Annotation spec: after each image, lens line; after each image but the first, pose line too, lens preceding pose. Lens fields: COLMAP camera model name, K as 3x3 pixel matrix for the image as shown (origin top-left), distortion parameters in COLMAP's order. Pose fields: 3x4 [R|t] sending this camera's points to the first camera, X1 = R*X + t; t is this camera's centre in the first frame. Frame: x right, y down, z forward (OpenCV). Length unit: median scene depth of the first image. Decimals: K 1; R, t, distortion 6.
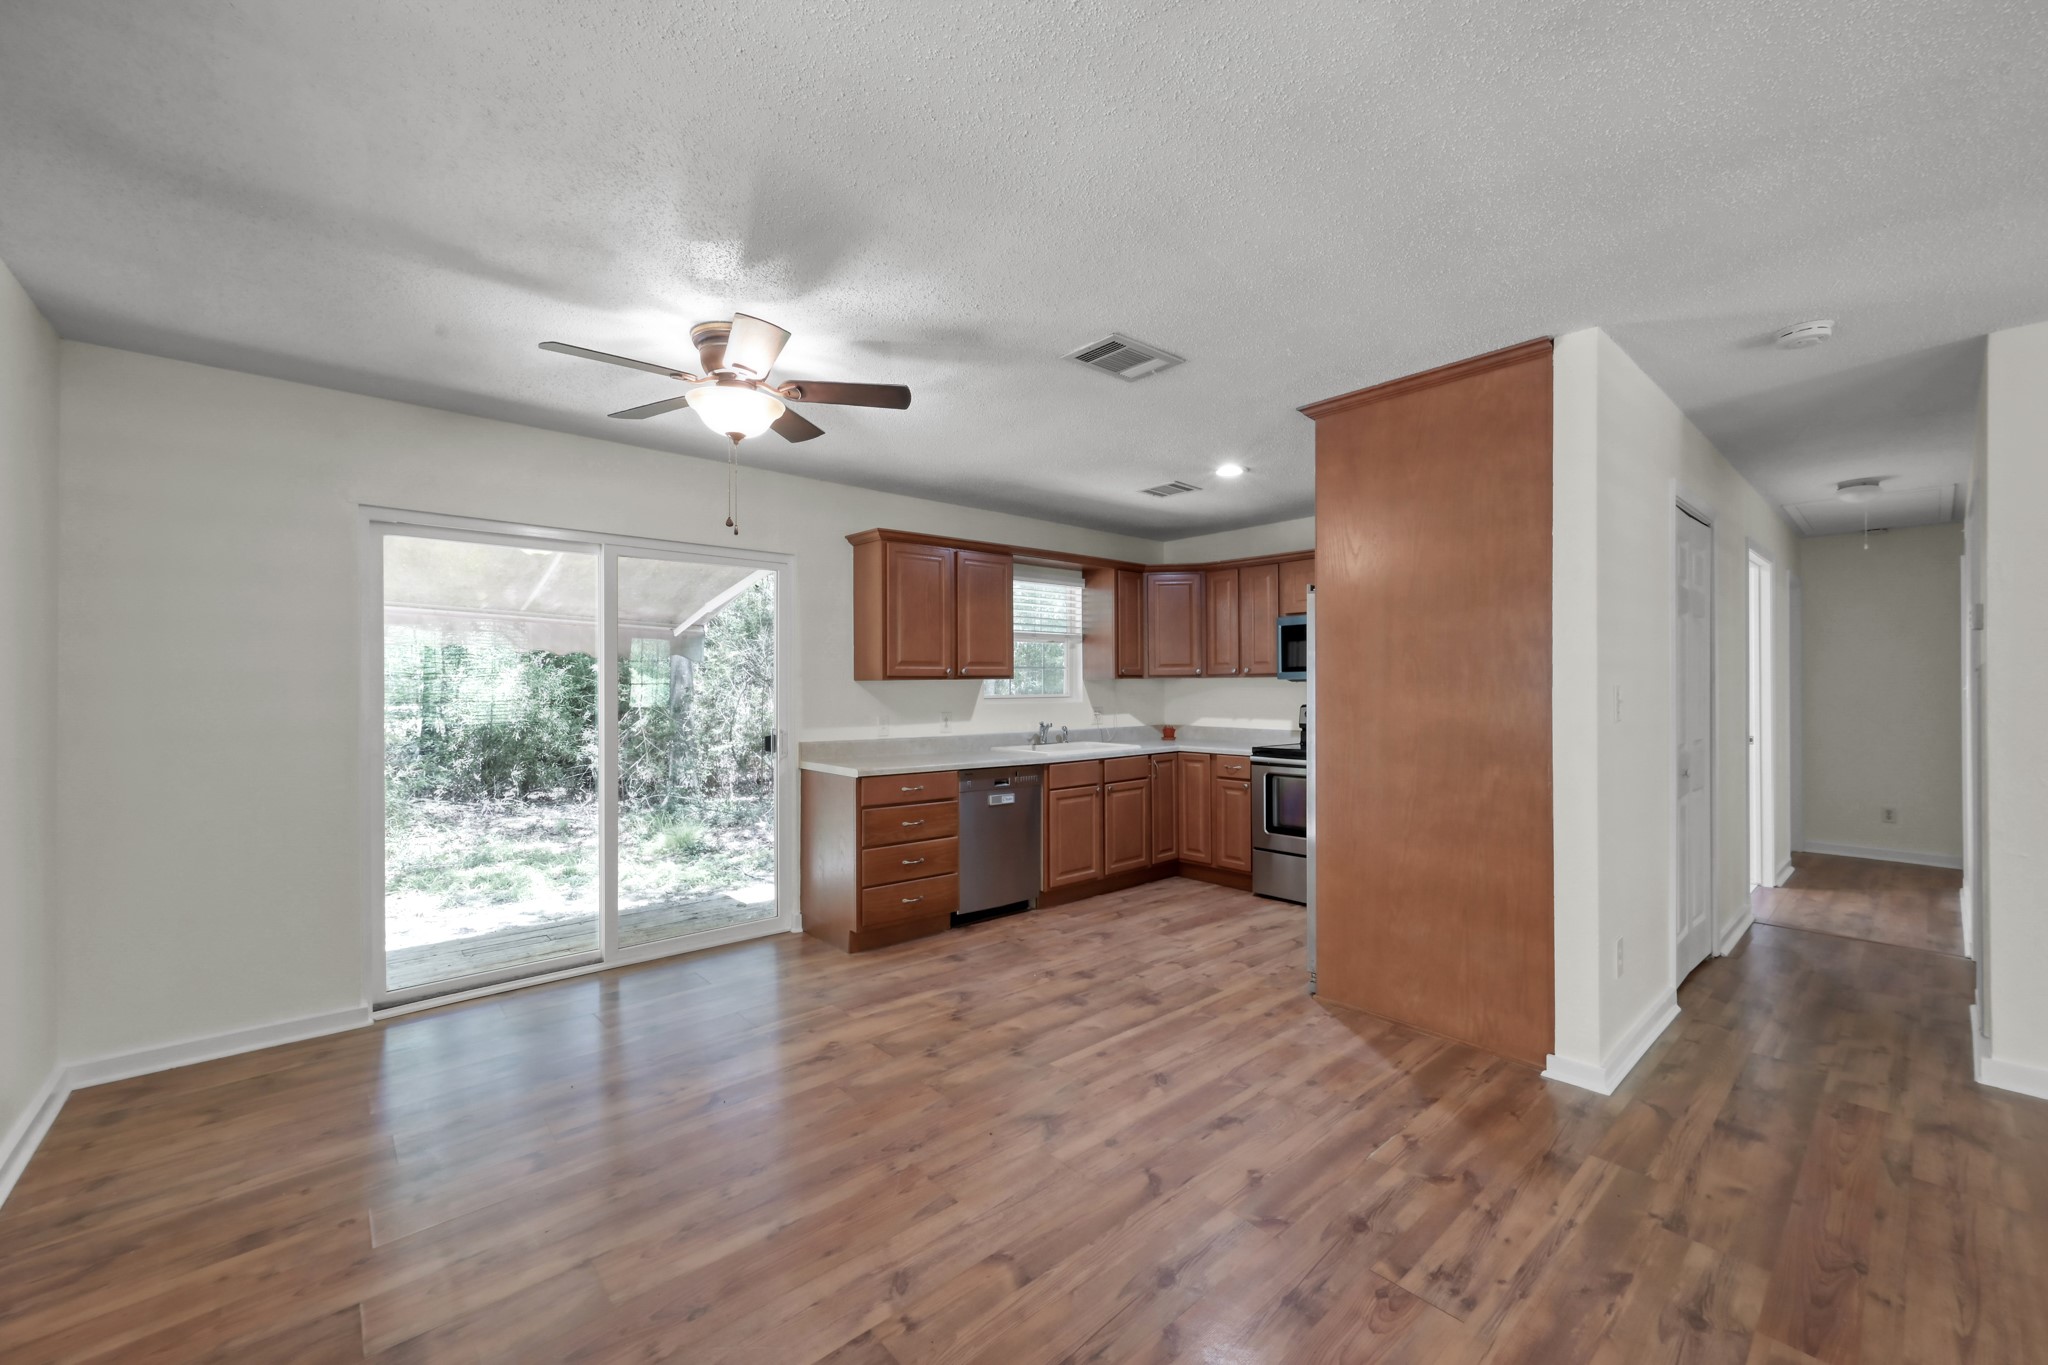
lens RADIAL K [[810.3, 0, 1023.2], [0, 810.3, 682.8], [0, 0, 1]] dist [-0.000985, 0.000184]
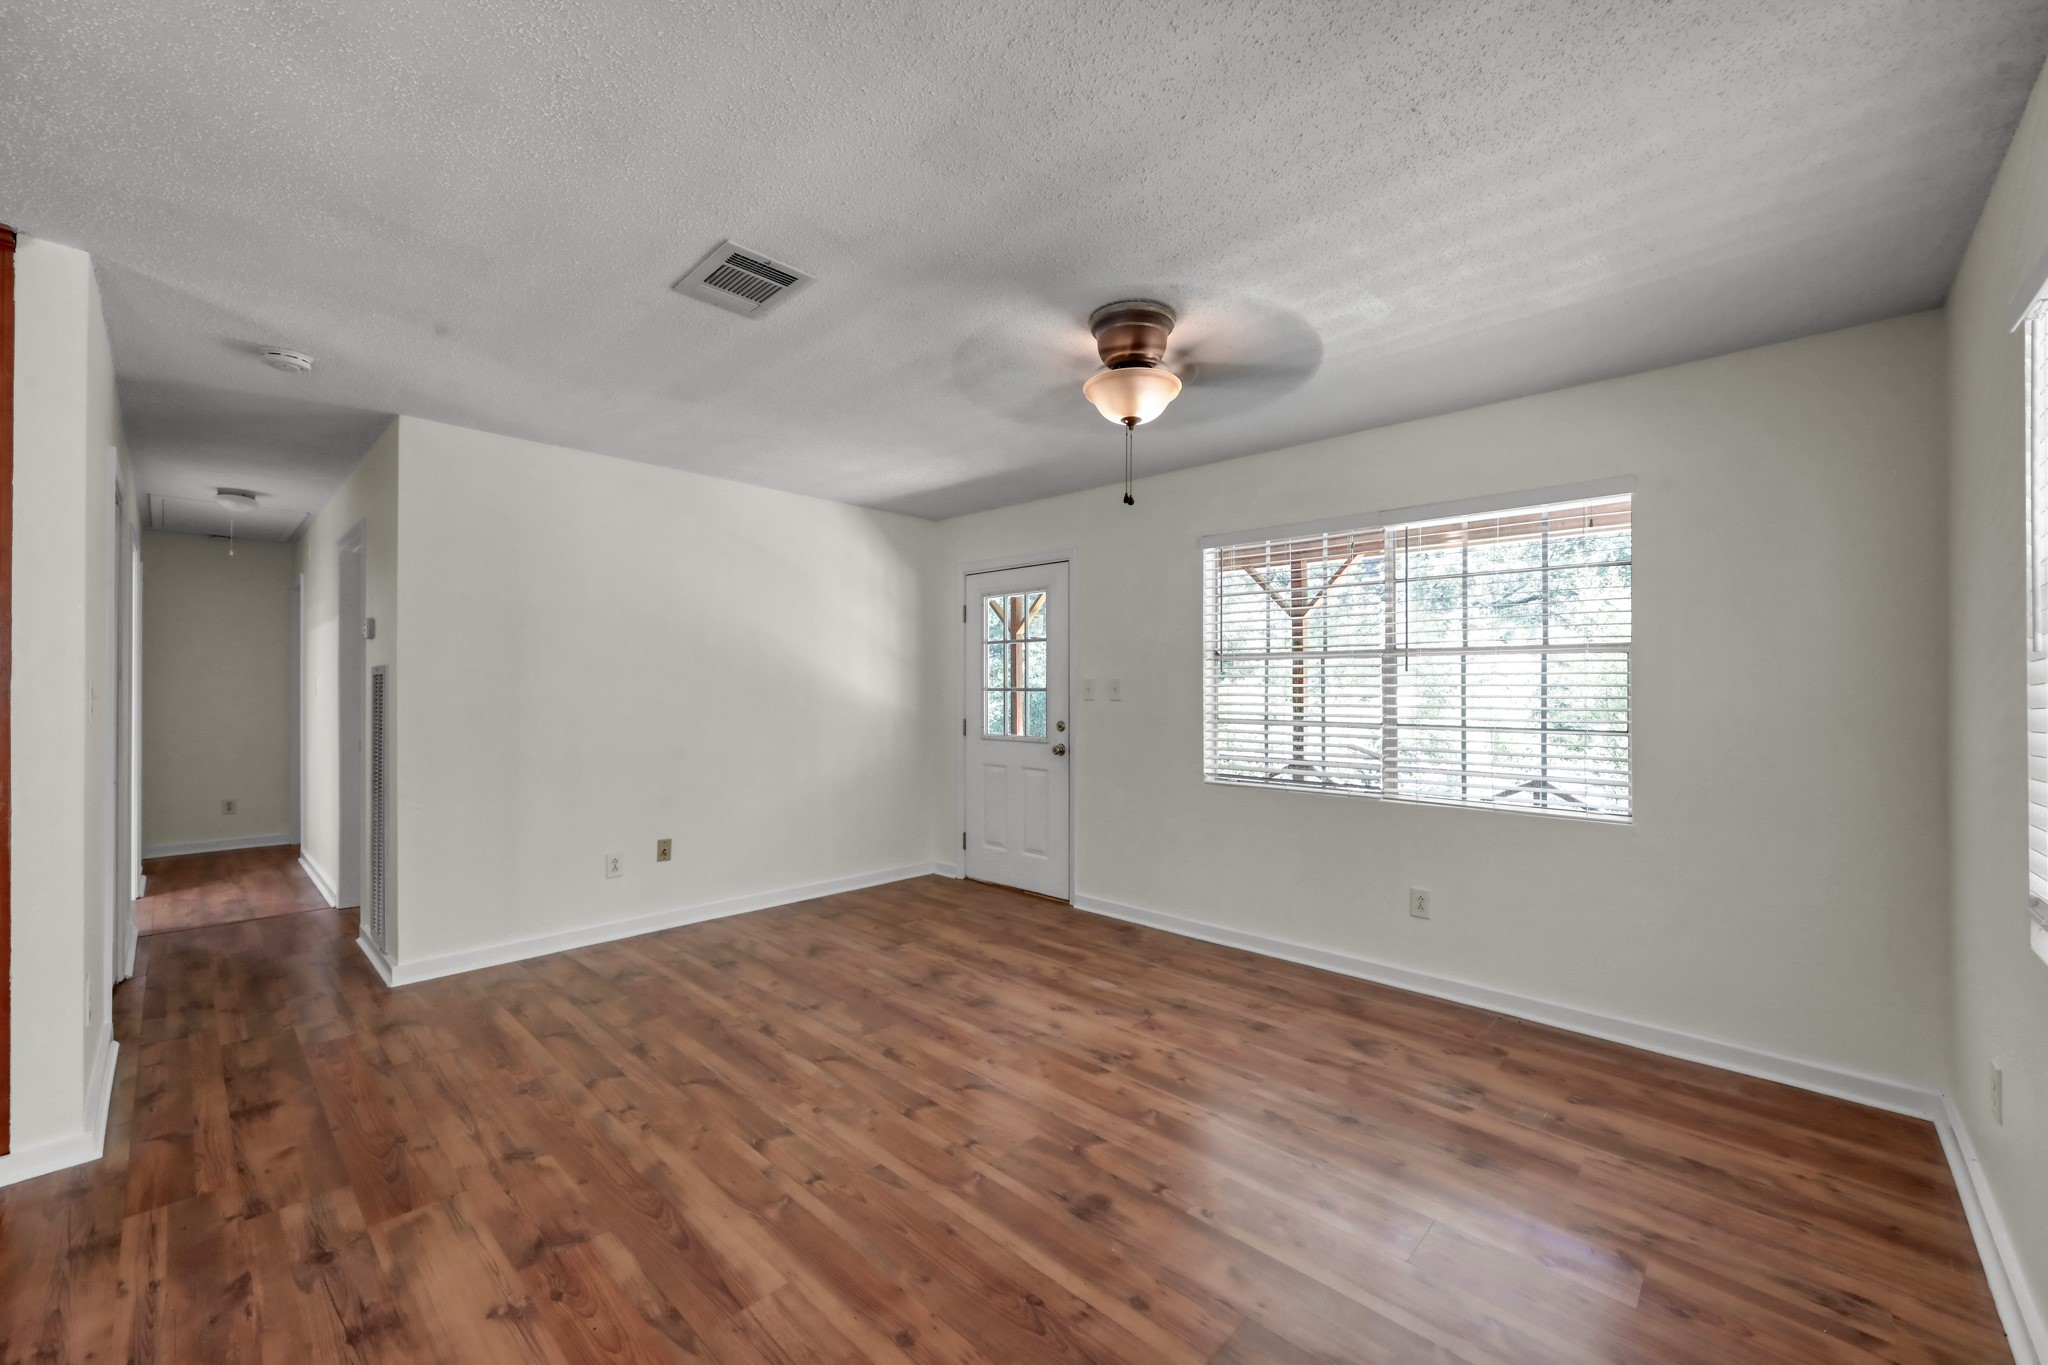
lens RADIAL K [[810.3, 0, 1040.1], [0, 810.3, 701.1], [0, 0, 1]] dist [-0.000985, 0.000184]
pose [[-0.099430, -0.018584, 0.994871, -0.145154], [0.000254, 0.999825, 0.018702, 0.006593], [-0.995045, 0.002112, -0.099408, 0.061280]]
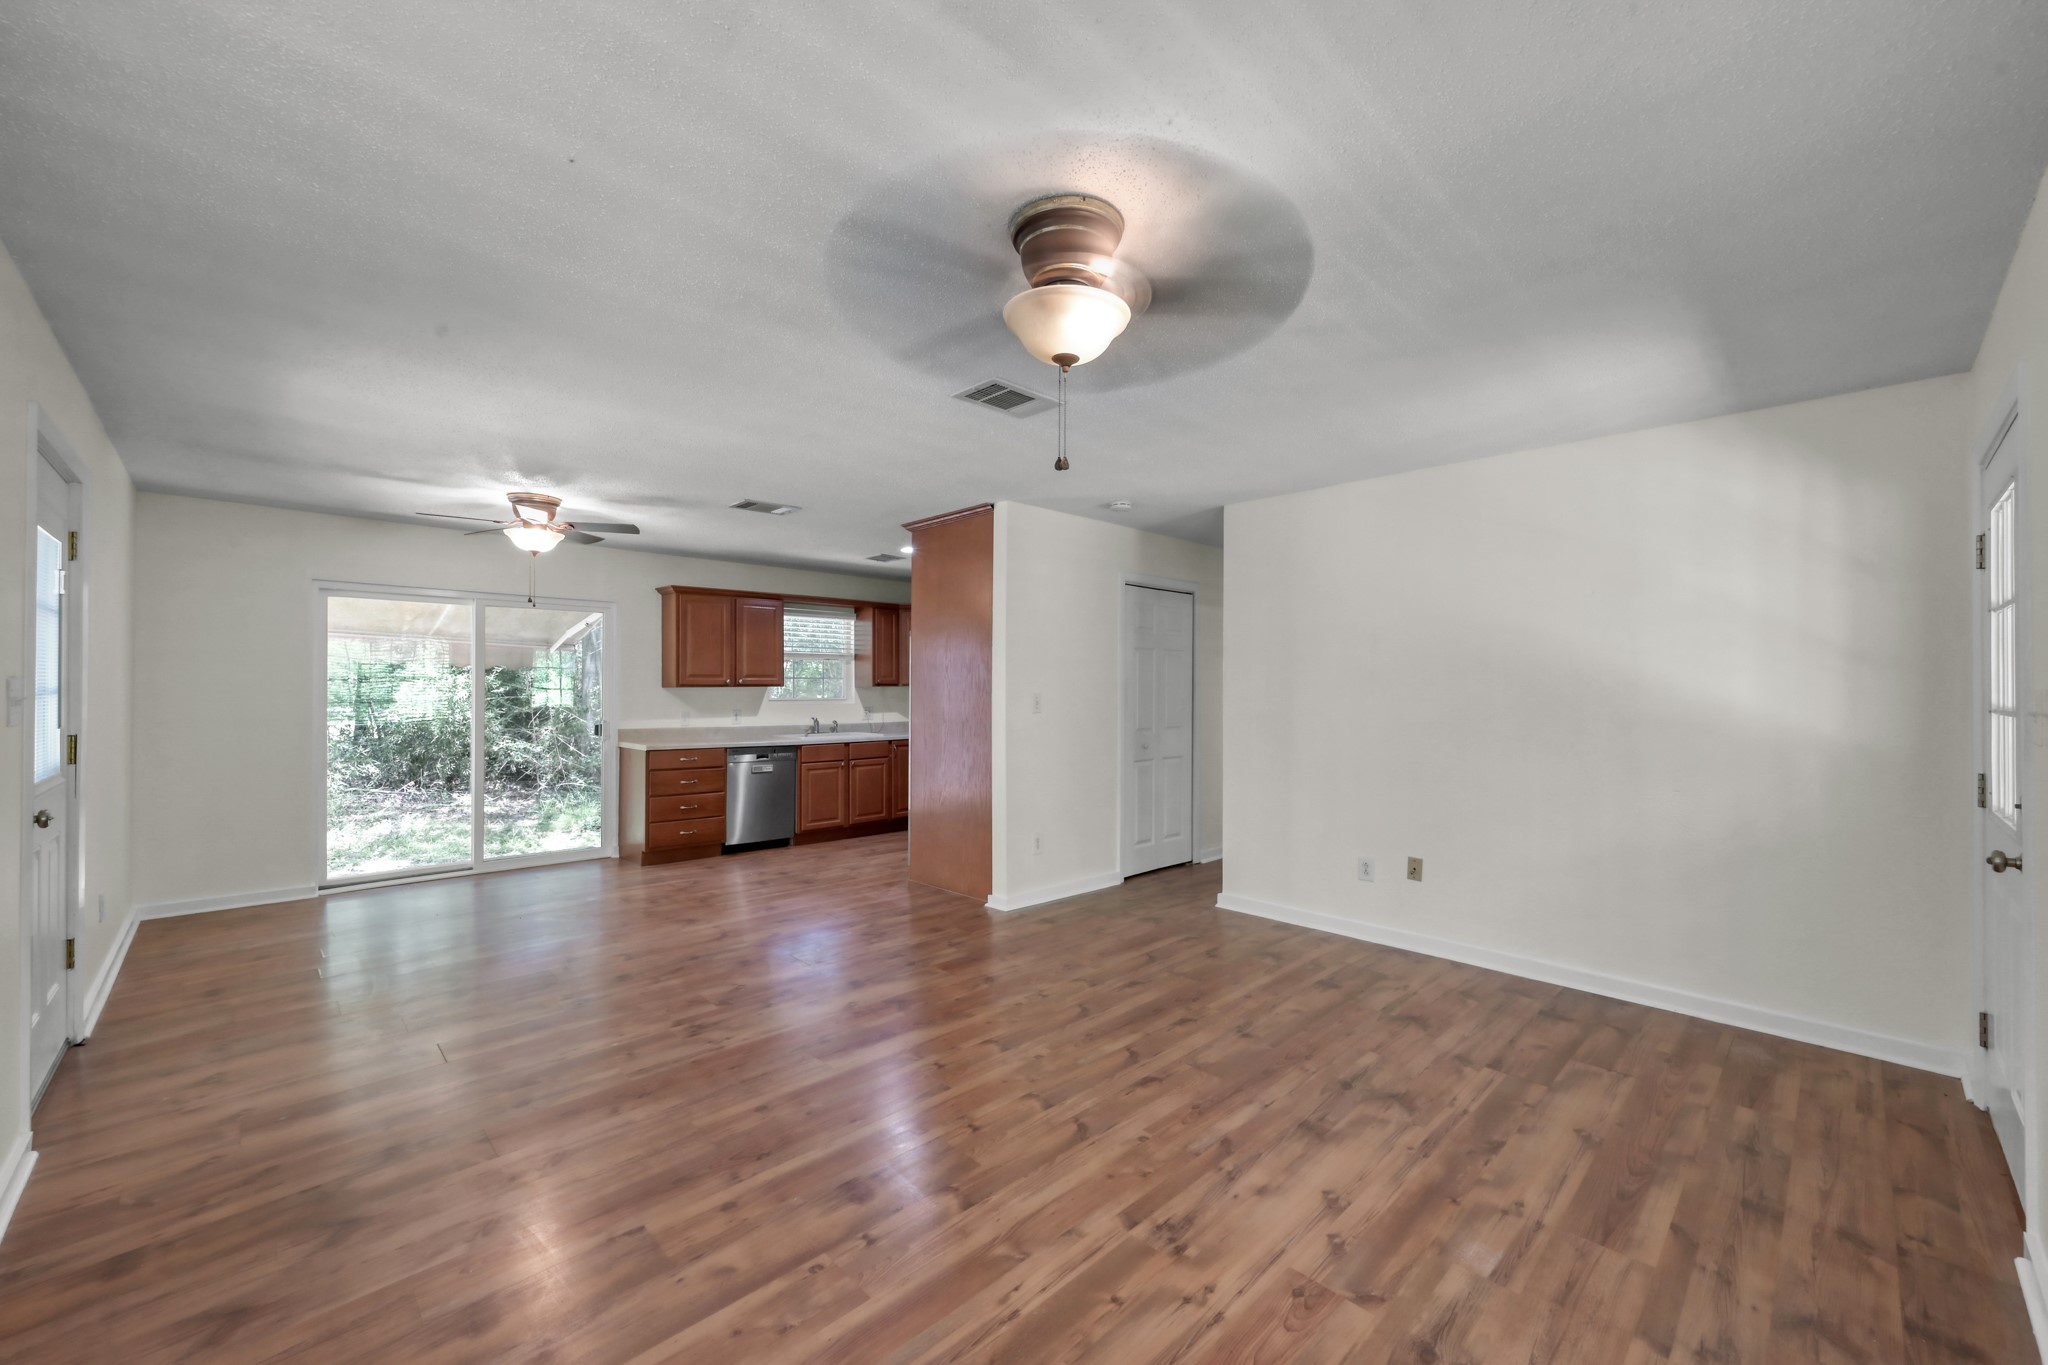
lens RADIAL K [[810.3, 0, 1025.7], [0, 810.3, 686.9], [0, 0, 1]] dist [-0.000985, 0.000184]
pose [[0.998815, 0.004037, 0.048504, 0.446223], [-0.003910, 0.999989, -0.002712, -0.002863], [-0.048514, 0.002519, 0.998819, -0.578682]]
